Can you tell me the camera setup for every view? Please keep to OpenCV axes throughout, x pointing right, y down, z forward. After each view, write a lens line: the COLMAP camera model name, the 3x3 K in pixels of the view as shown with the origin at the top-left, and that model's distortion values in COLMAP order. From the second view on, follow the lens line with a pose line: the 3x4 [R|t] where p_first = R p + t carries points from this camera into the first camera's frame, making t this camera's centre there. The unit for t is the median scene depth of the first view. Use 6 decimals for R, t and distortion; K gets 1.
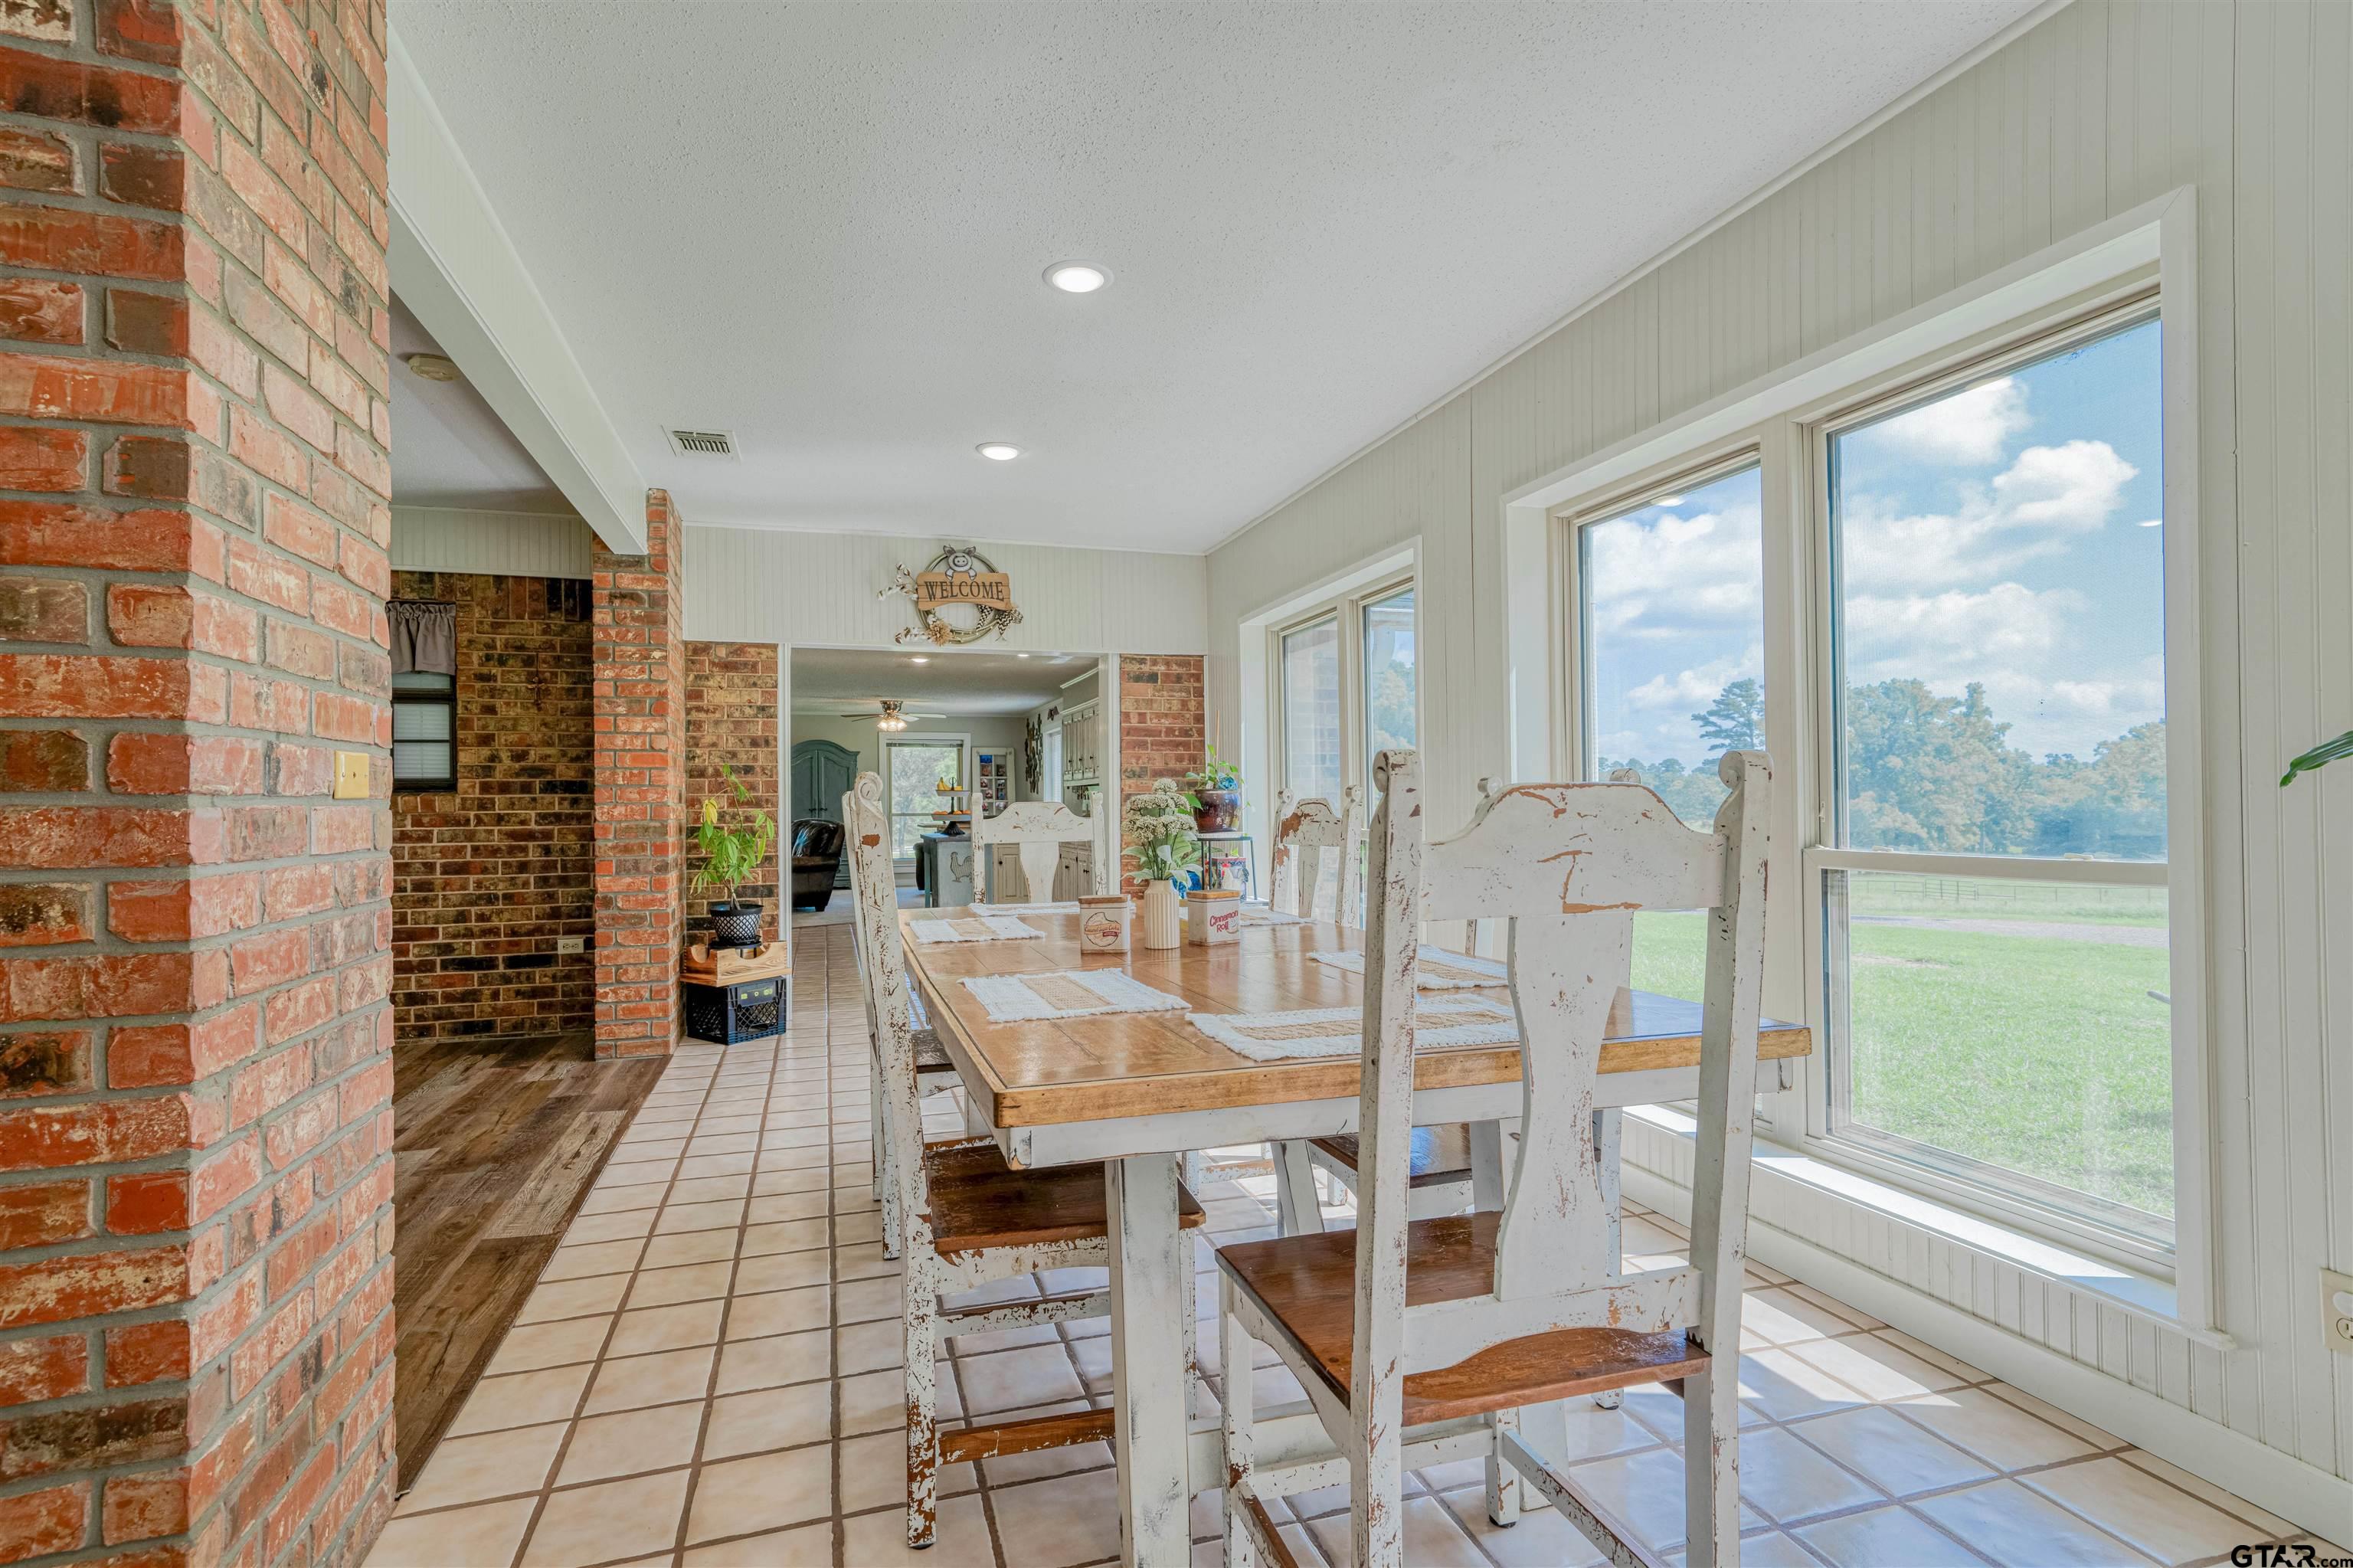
lens RADIAL K [[1123.5, 0, 1184.5], [0, 1123.5, 791.1], [0, 0, 1]] dist [0.014305, 0.000481]
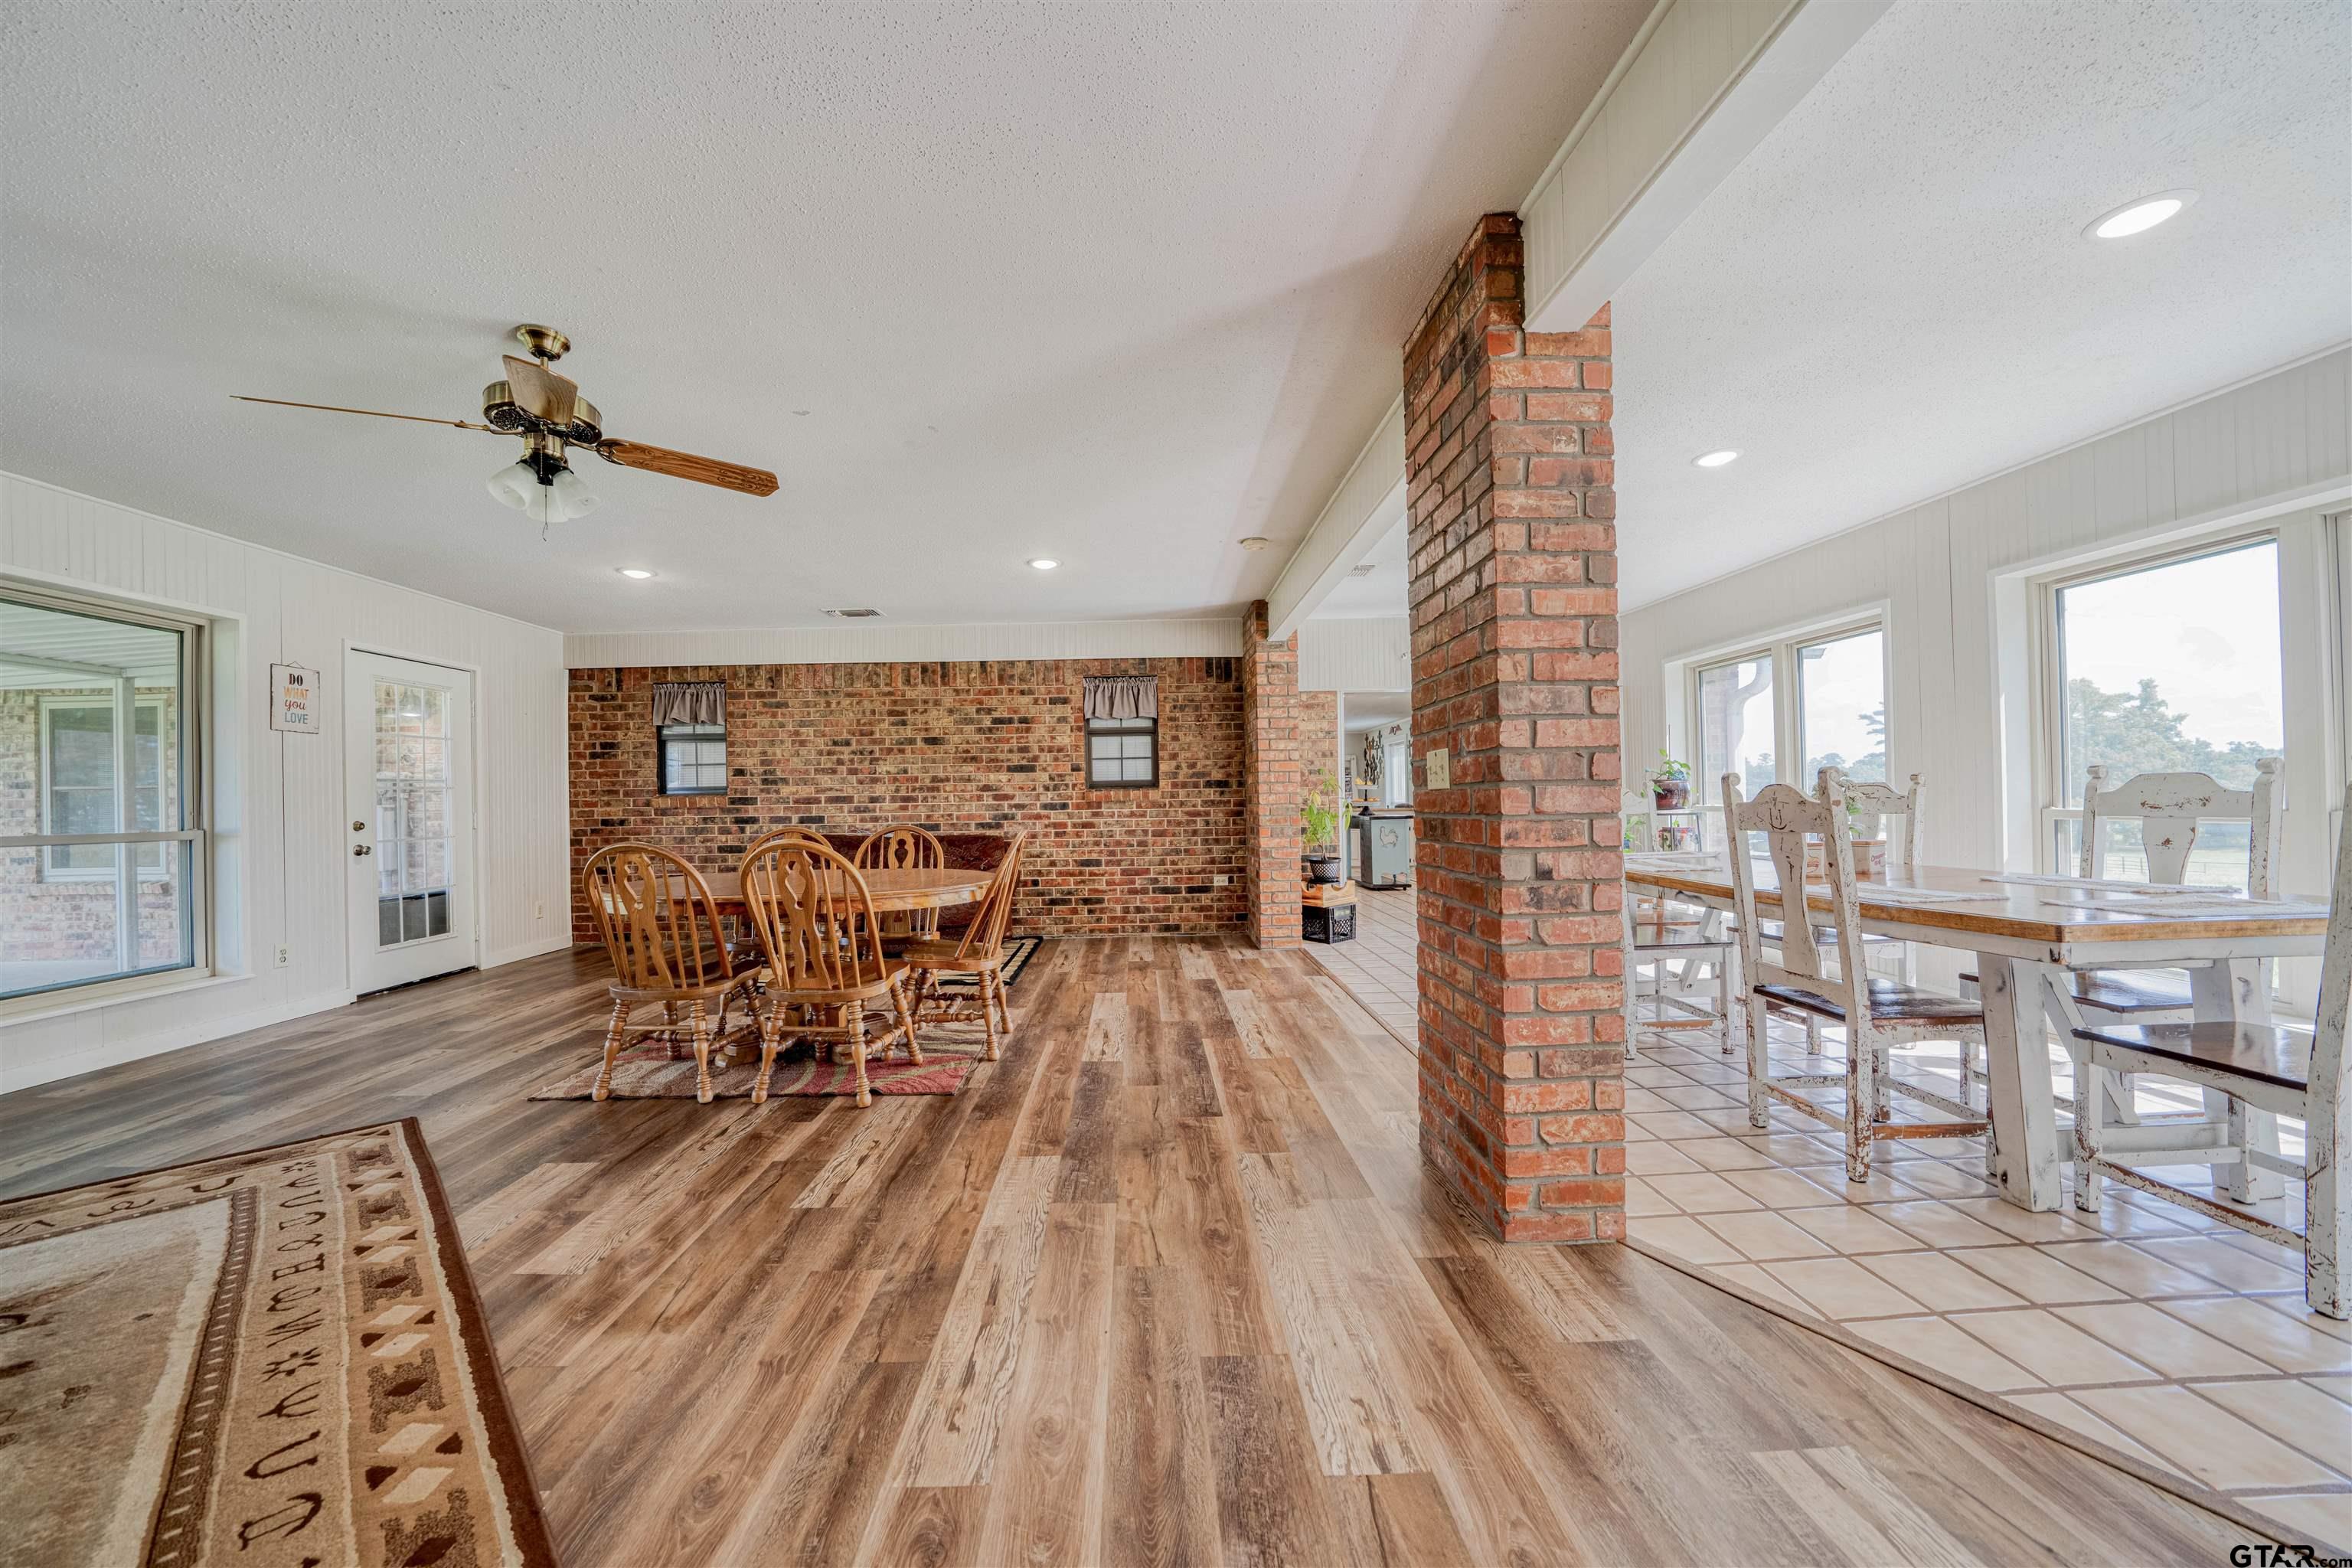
lens RADIAL K [[827.9, 0, 1173.0], [0, 827.9, 795.1], [0, 0, 1]] dist [-0.021339, 0.001574]
pose [[0.964588, -0.009264, -0.263598, -0.297819], [0.011876, 0.999895, 0.008316, 0.001647], [0.263493, -0.011152, 0.964597, -0.179694]]
